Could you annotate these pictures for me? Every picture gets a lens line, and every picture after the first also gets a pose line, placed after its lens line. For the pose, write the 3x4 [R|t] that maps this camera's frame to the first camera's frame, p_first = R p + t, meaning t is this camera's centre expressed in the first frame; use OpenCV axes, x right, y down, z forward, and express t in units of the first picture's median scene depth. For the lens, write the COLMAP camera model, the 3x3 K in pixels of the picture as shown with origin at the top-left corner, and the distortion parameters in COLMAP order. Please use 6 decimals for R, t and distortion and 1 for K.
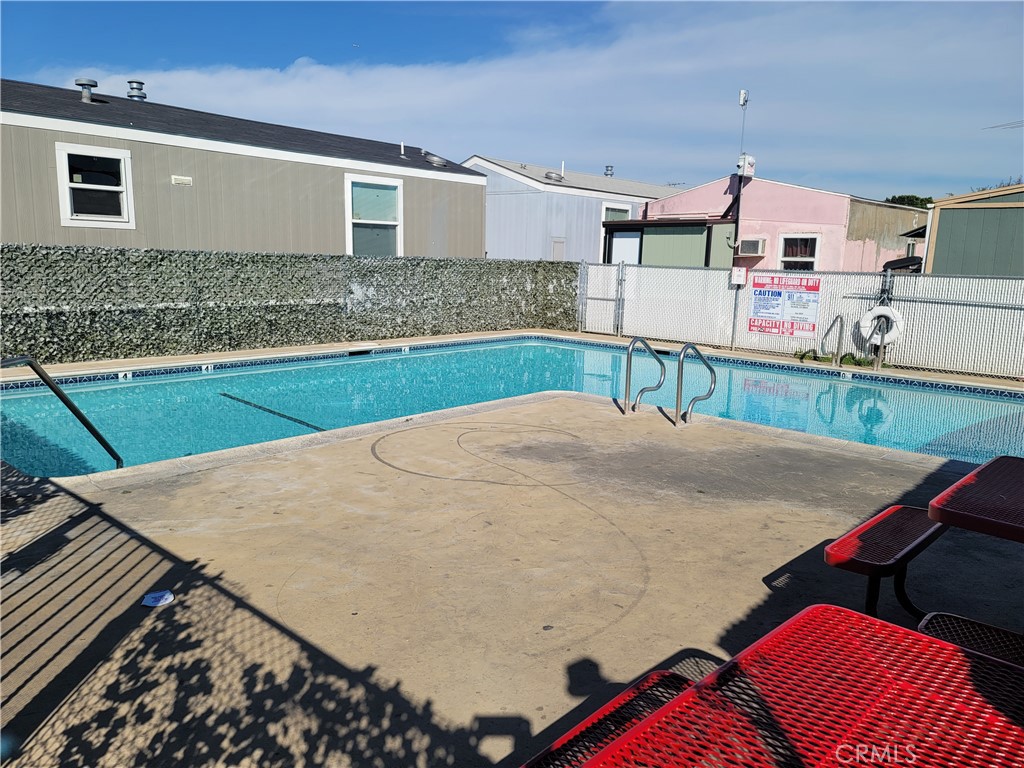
lens RADIAL K [[749.1, 0, 517.4], [0, 749.1, 377.3], [0, 0, 1]] dist [0.064698, -0.037171]
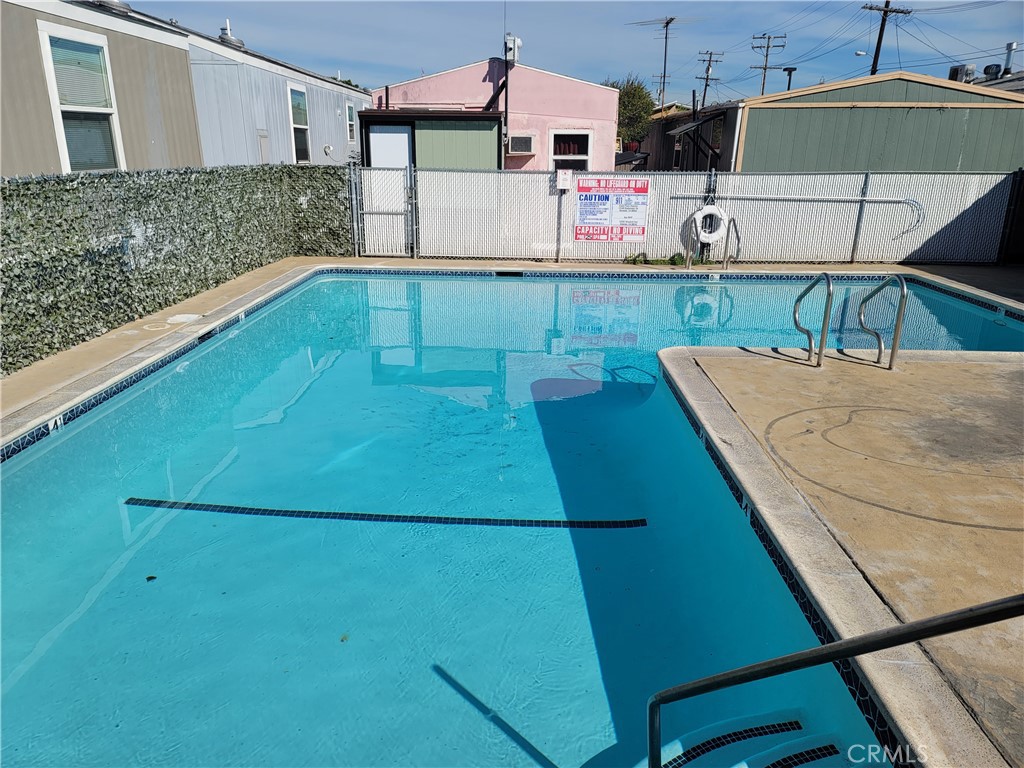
lens RADIAL K [[749.1, 0, 519.6], [0, 749.1, 384.7], [0, 0, 1]] dist [0.064698, -0.037171]
pose [[0.761456, -0.212004, 0.612568, -0.390829], [0.114168, 0.974094, 0.195207, -0.082687], [-0.638083, -0.078706, 0.765934, 0.340669]]
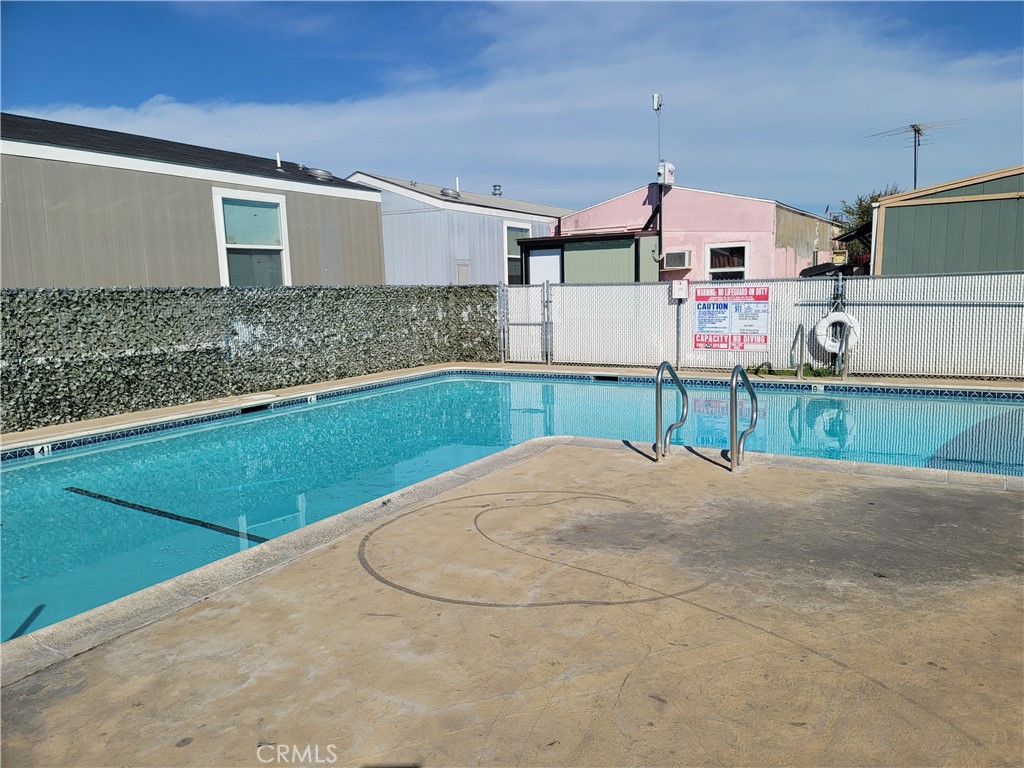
lens RADIAL K [[749.1, 0, 542.1], [0, 749.1, 380.1], [0, 0, 1]] dist [0.064698, -0.037171]
pose [[0.973763, -0.077754, 0.213869, -0.081634], [0.085538, 0.995959, -0.027371, -0.014464], [-0.210876, 0.044947, 0.976479, 0.156802]]
